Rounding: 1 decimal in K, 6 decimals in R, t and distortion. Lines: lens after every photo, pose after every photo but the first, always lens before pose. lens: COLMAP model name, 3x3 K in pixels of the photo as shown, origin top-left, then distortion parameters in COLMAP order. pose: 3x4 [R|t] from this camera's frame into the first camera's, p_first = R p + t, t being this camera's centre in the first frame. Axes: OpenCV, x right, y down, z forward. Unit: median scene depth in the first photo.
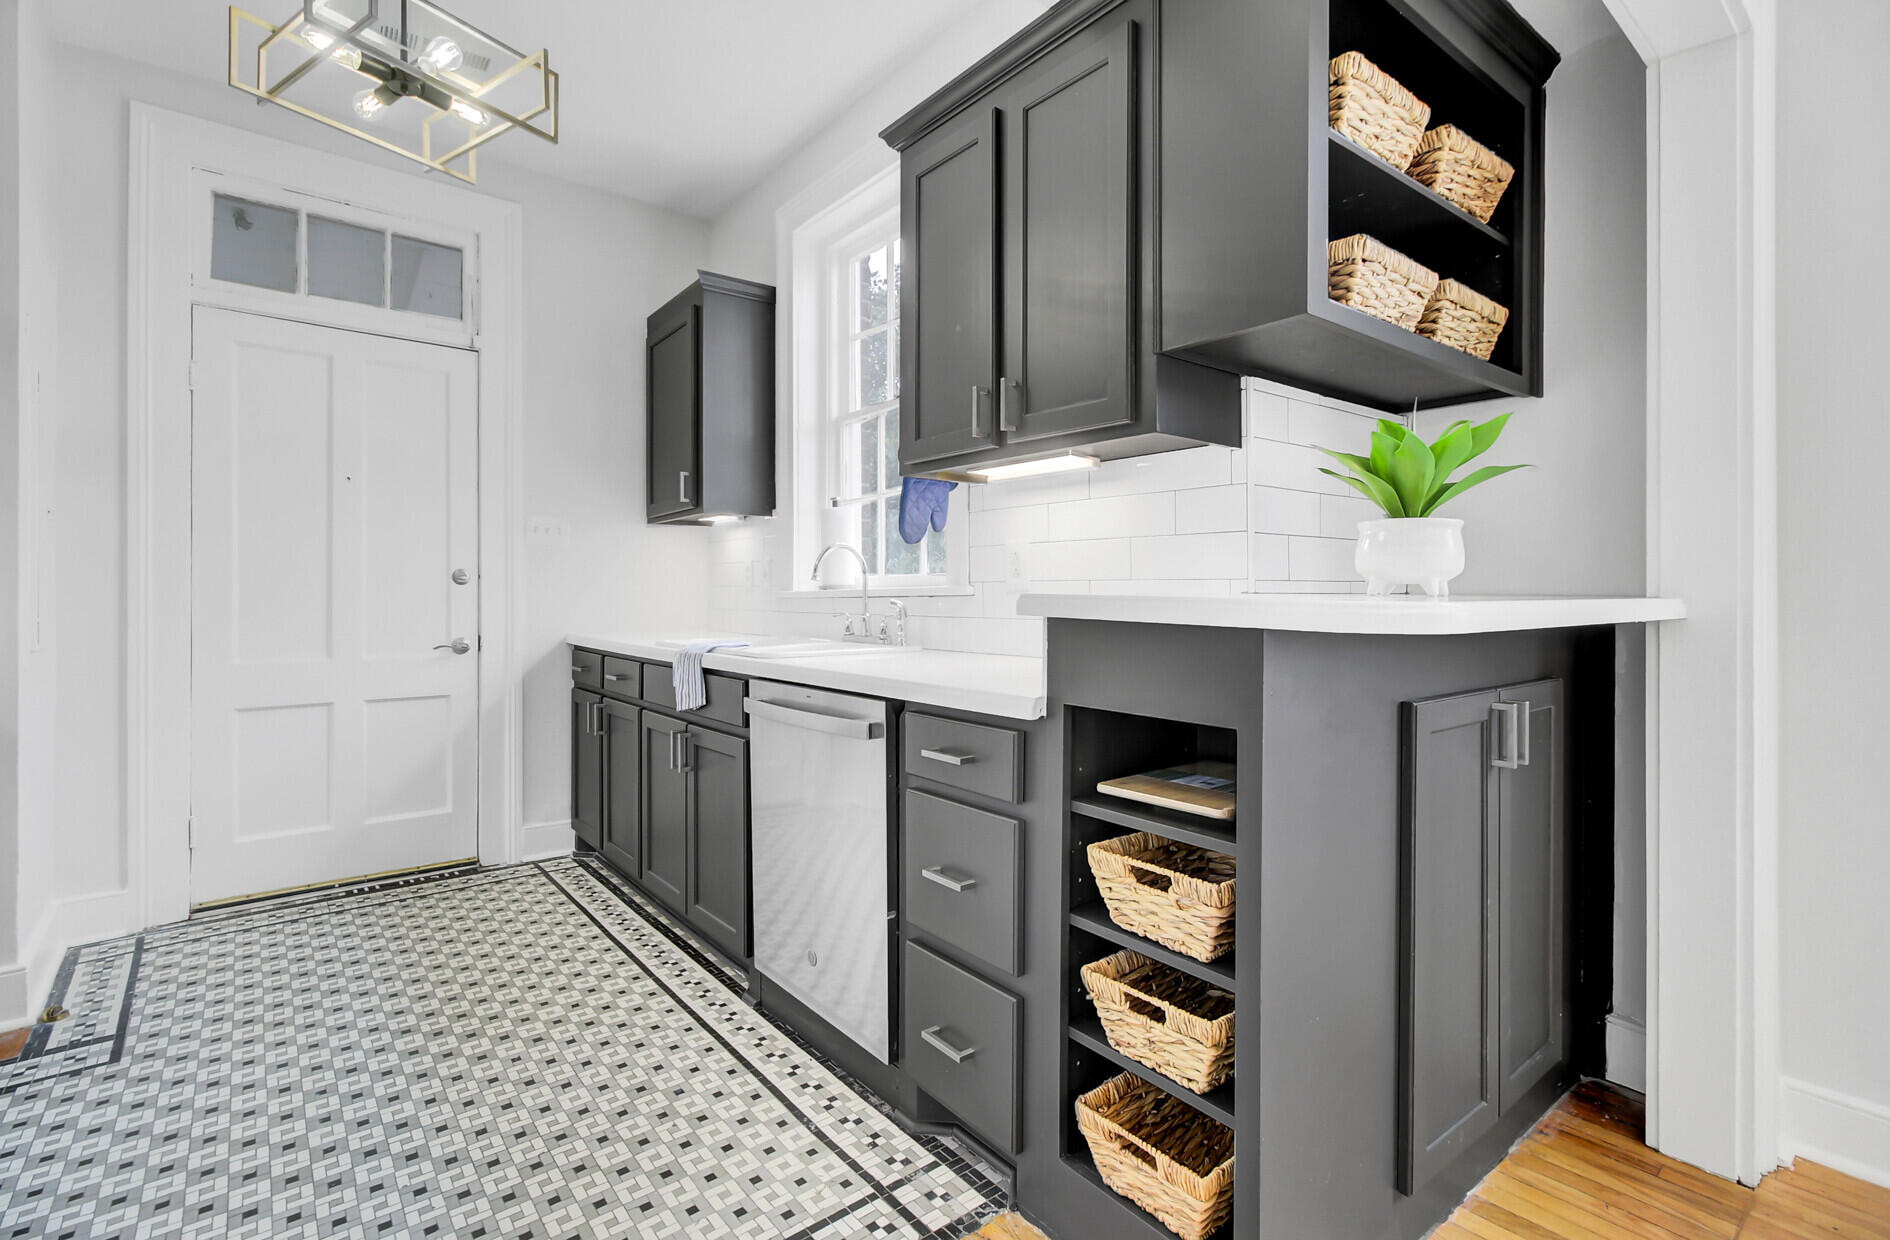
lens RADIAL K [[874.6, 0, 946.4], [0, 874.6, 606.6], [0, 0, 1]] dist [-0.003198, 0.001518]
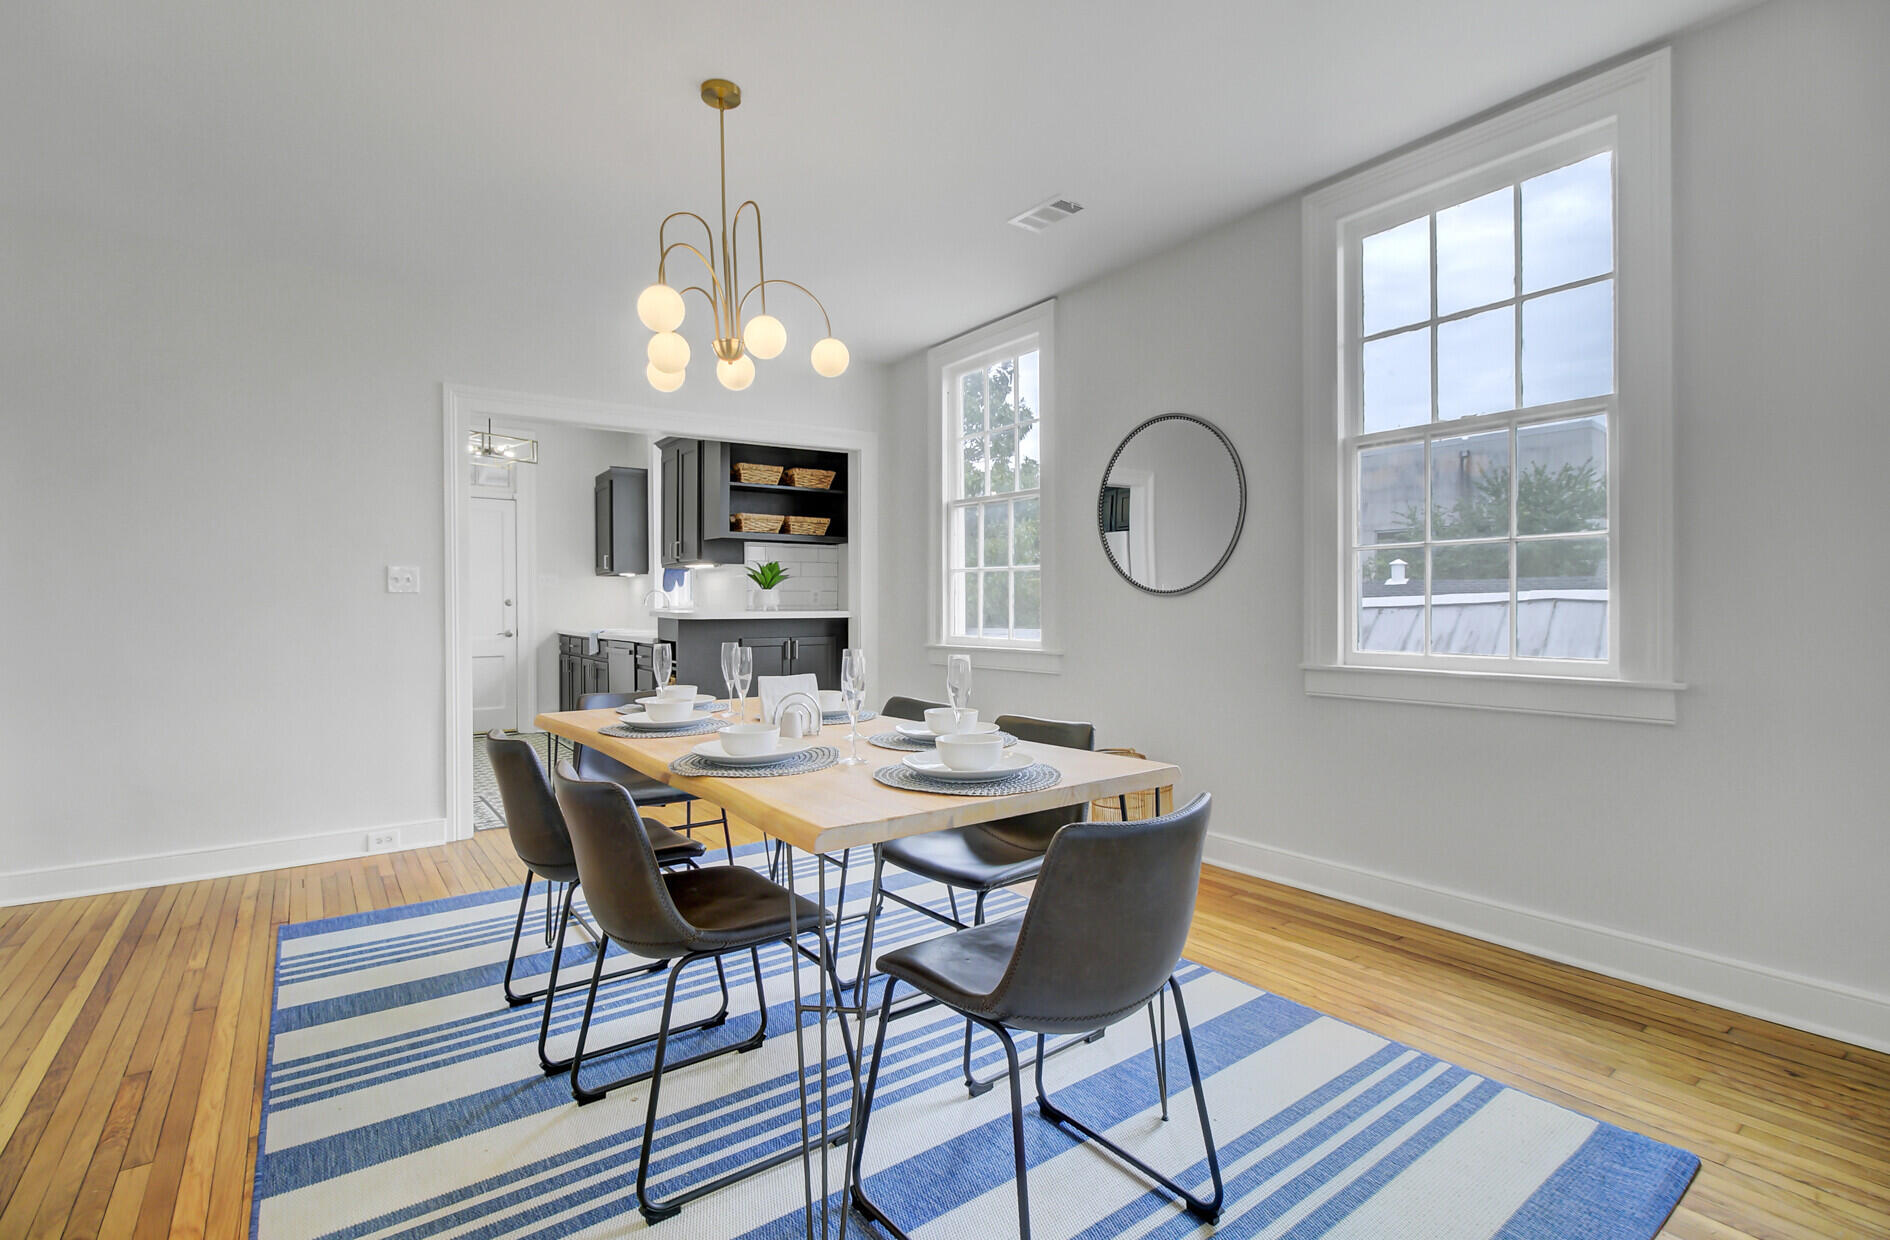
lens RADIAL K [[874.6, 0, 938.5], [0, 874.6, 617.4], [0, 0, 1]] dist [-0.003198, 0.001518]
pose [[0.998463, -0.003694, -0.055305, 0.672469], [0.003616, 0.999992, -0.001511, 0.011386], [0.055310, 0.001308, 0.998468, -1.183782]]
